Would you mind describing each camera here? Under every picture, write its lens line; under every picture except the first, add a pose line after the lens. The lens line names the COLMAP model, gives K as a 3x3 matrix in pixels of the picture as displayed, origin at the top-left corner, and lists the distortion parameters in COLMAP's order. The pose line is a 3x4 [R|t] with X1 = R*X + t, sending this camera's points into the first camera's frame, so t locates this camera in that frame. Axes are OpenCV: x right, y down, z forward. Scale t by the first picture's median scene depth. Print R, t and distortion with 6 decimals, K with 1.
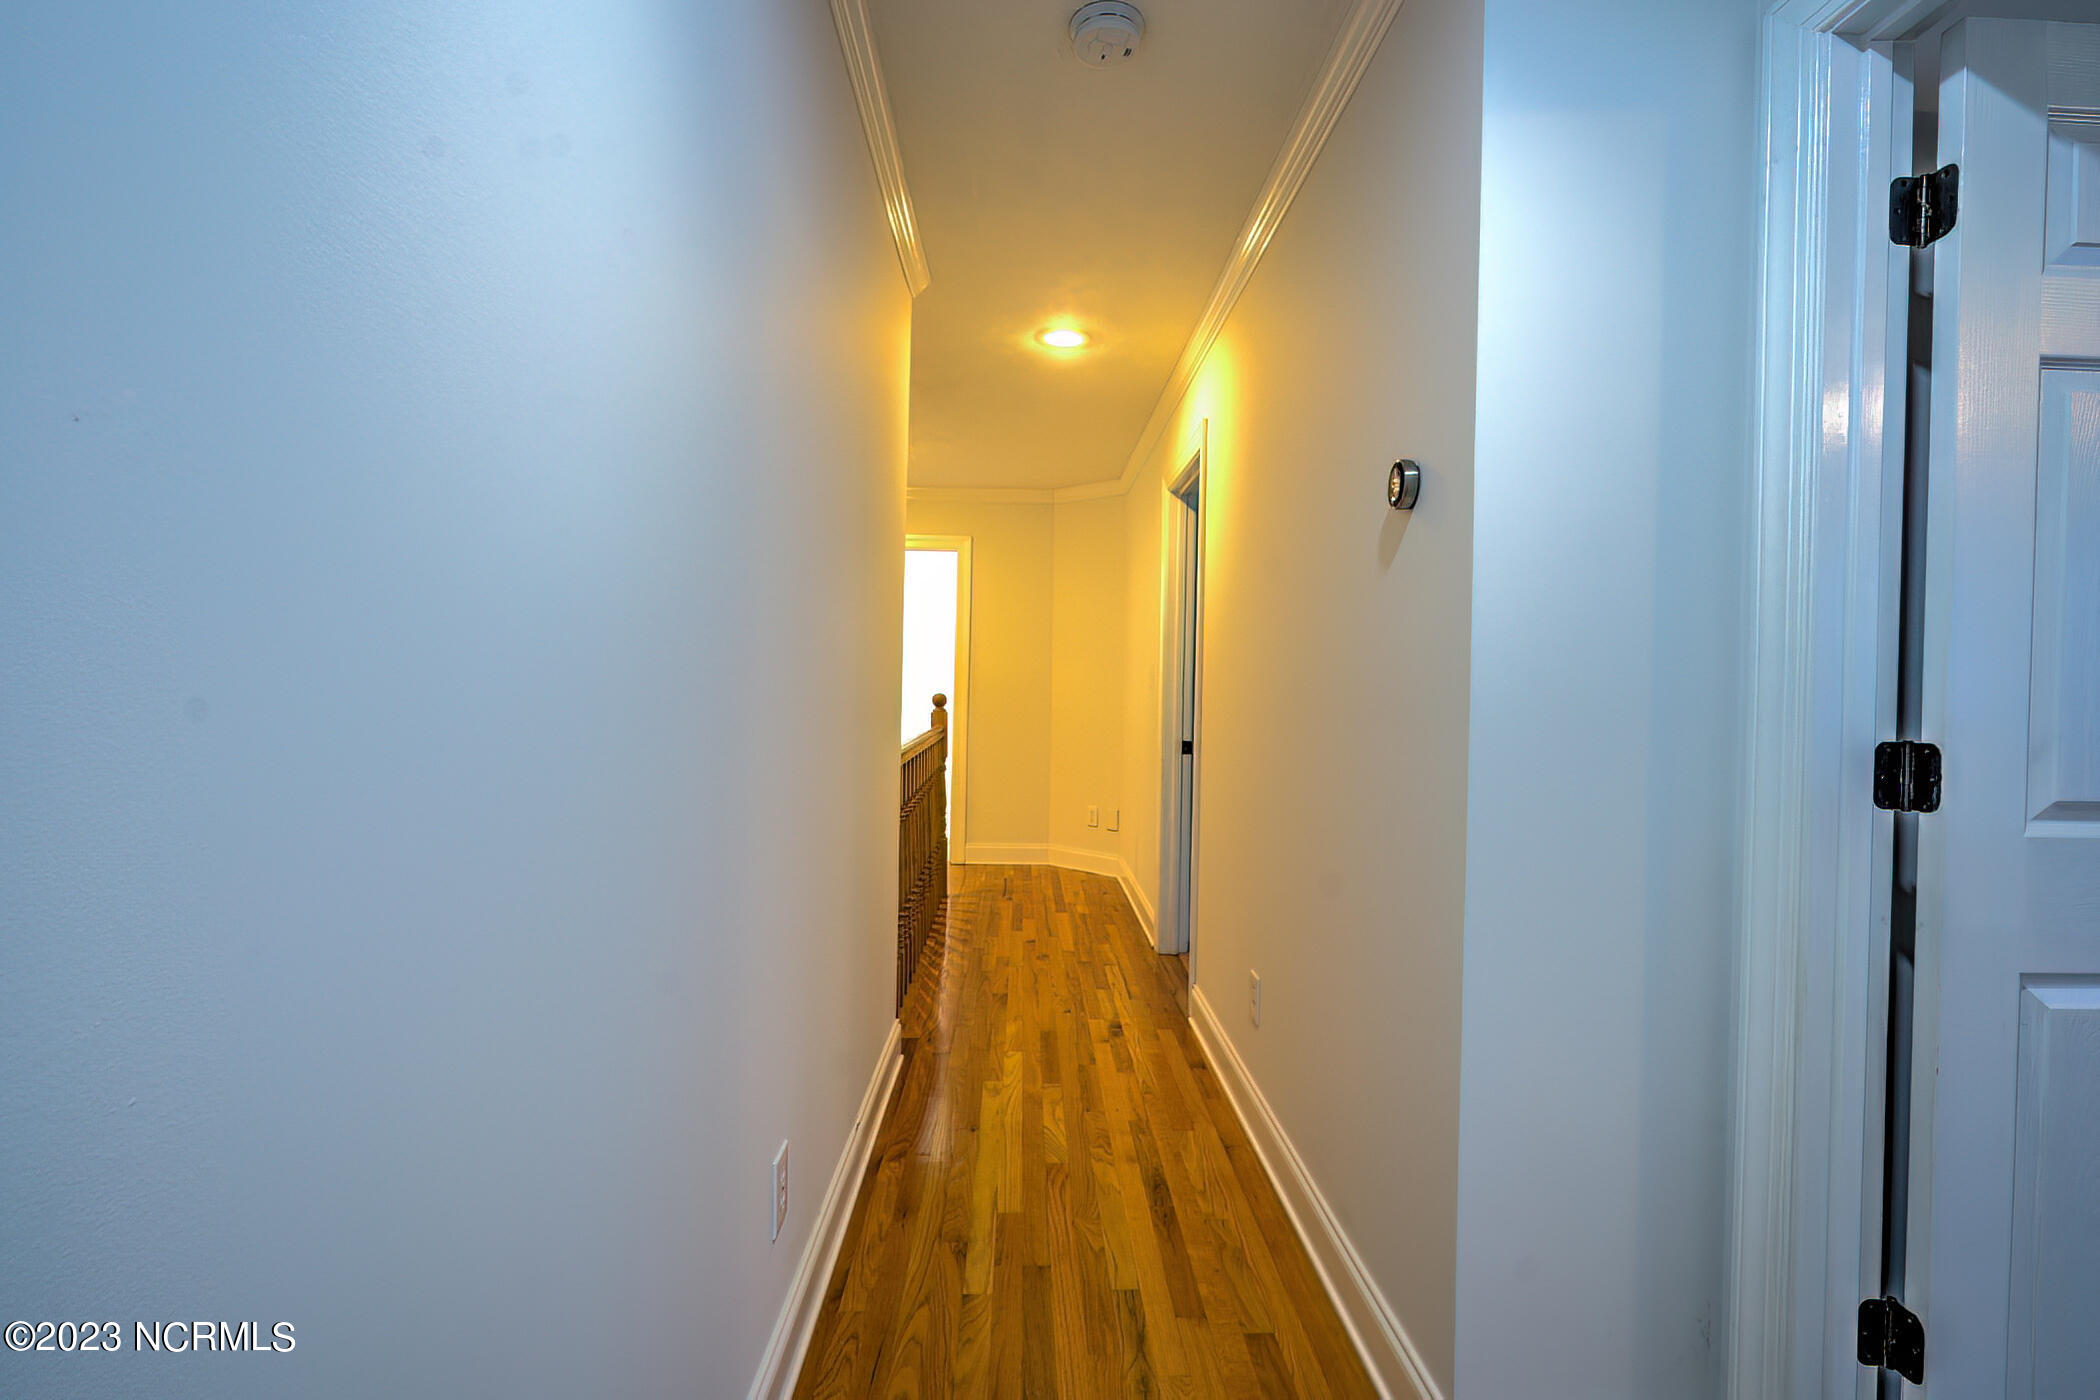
lens RADIAL K [[954.4, 0, 1049.7], [0, 954.4, 710.7], [0, 0, 1]] dist [0.004202, -0.000876]
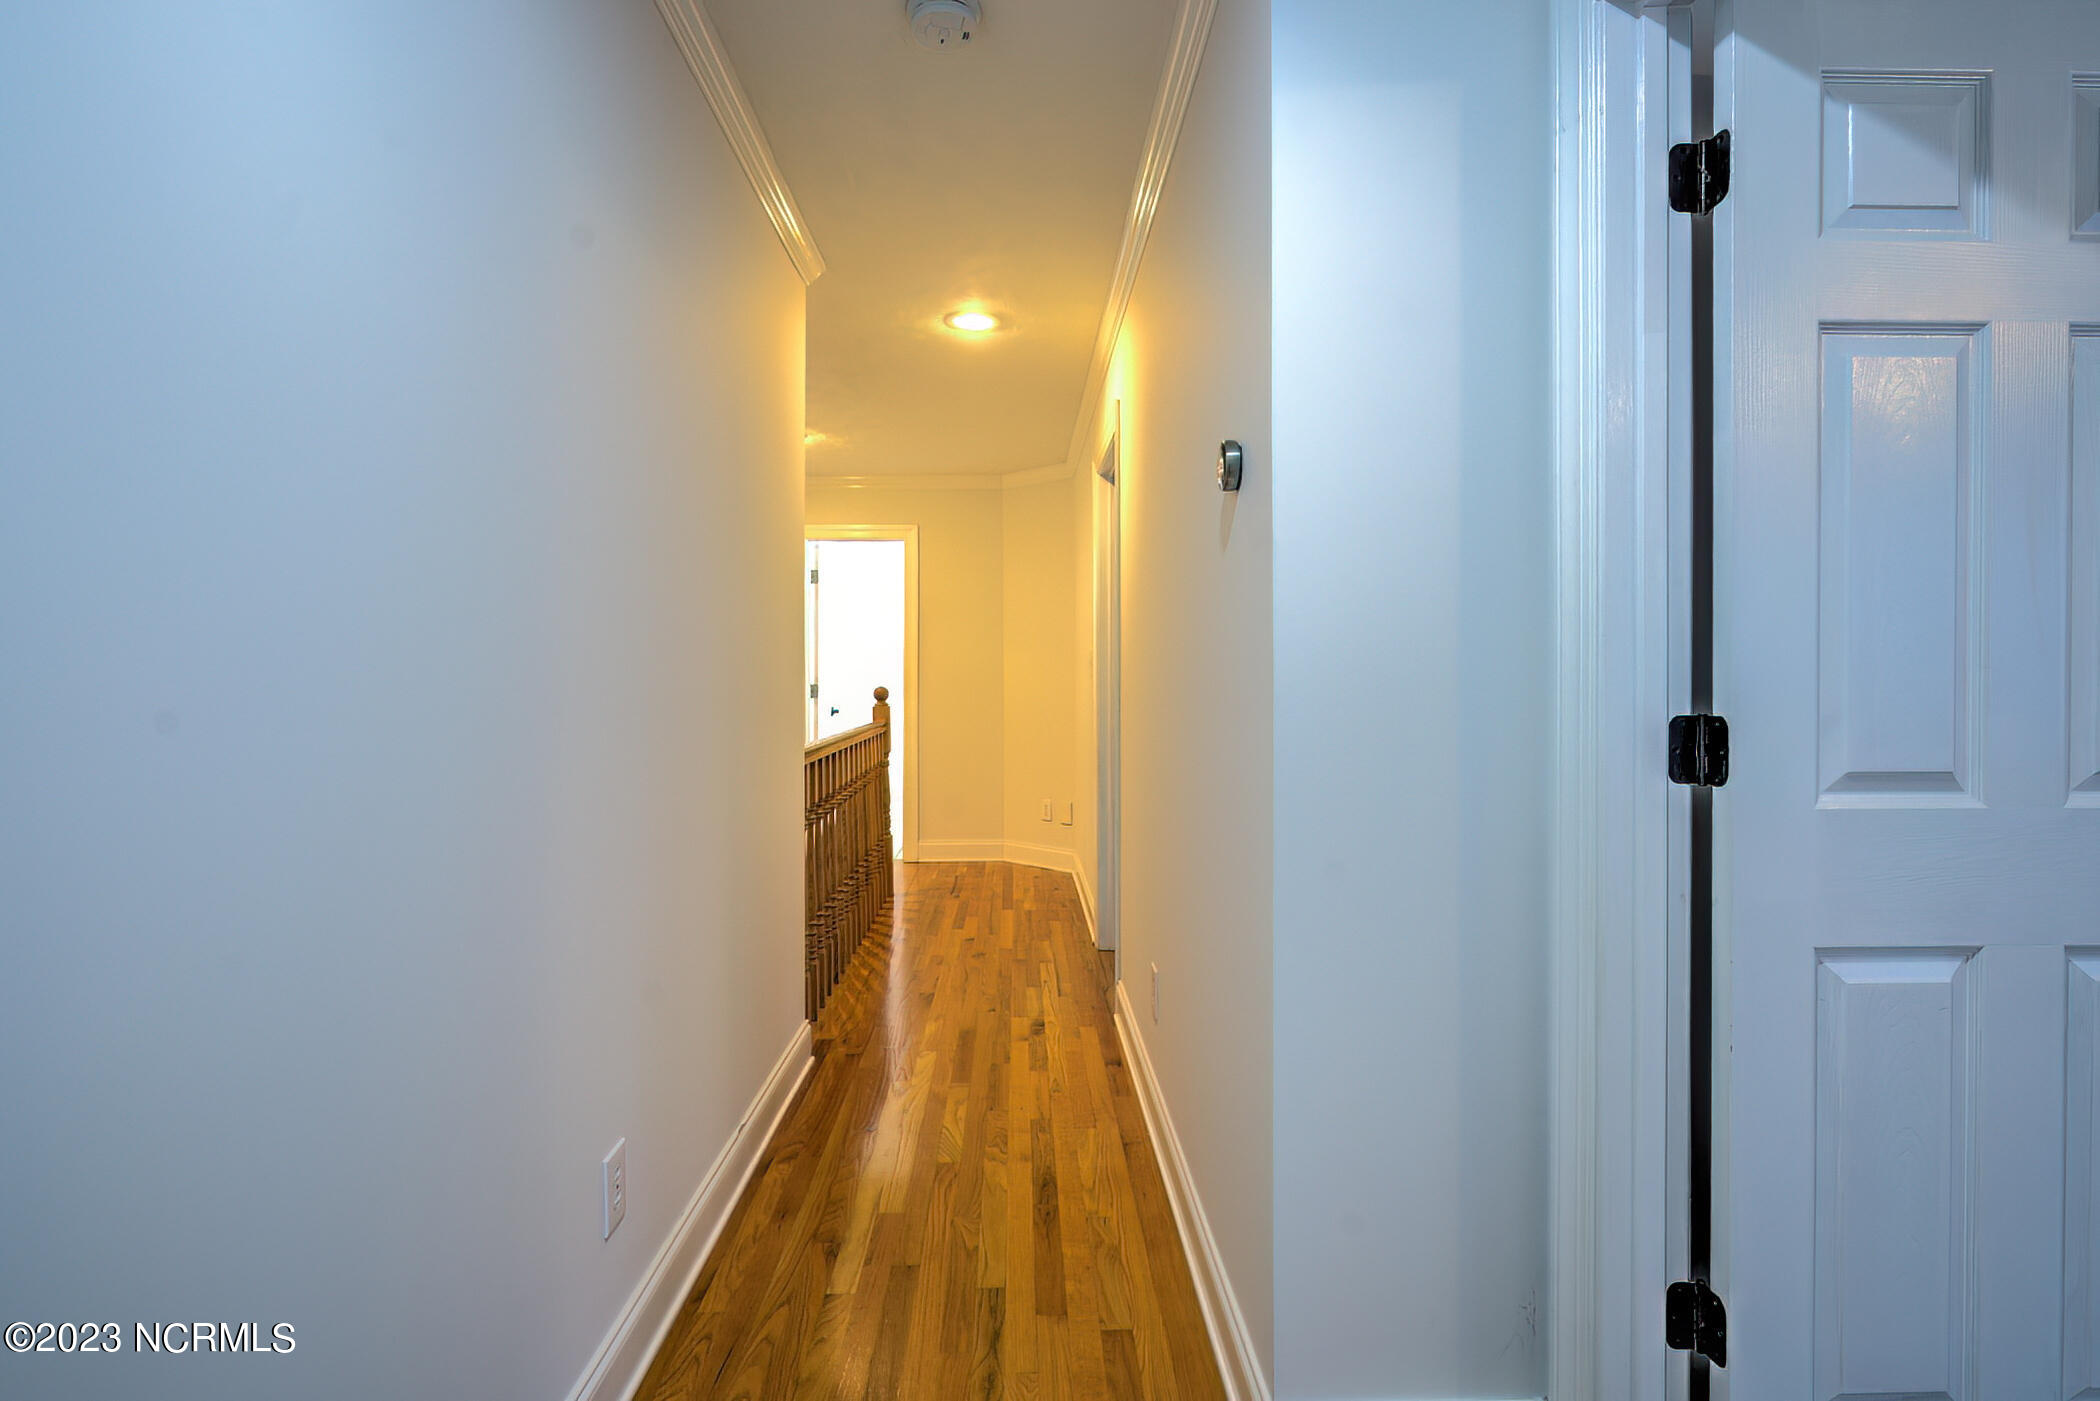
lens RADIAL K [[993.9, 0, 1053.7], [0, 993.9, 699.5], [0, 0, 1]] dist [-0.001679, 0.002758]
pose [[0.999561, -0.022040, -0.019820, 0.186845], [0.021980, 0.999753, -0.003215, 0.003795], [0.019886, 0.002778, 0.999798, -0.026484]]
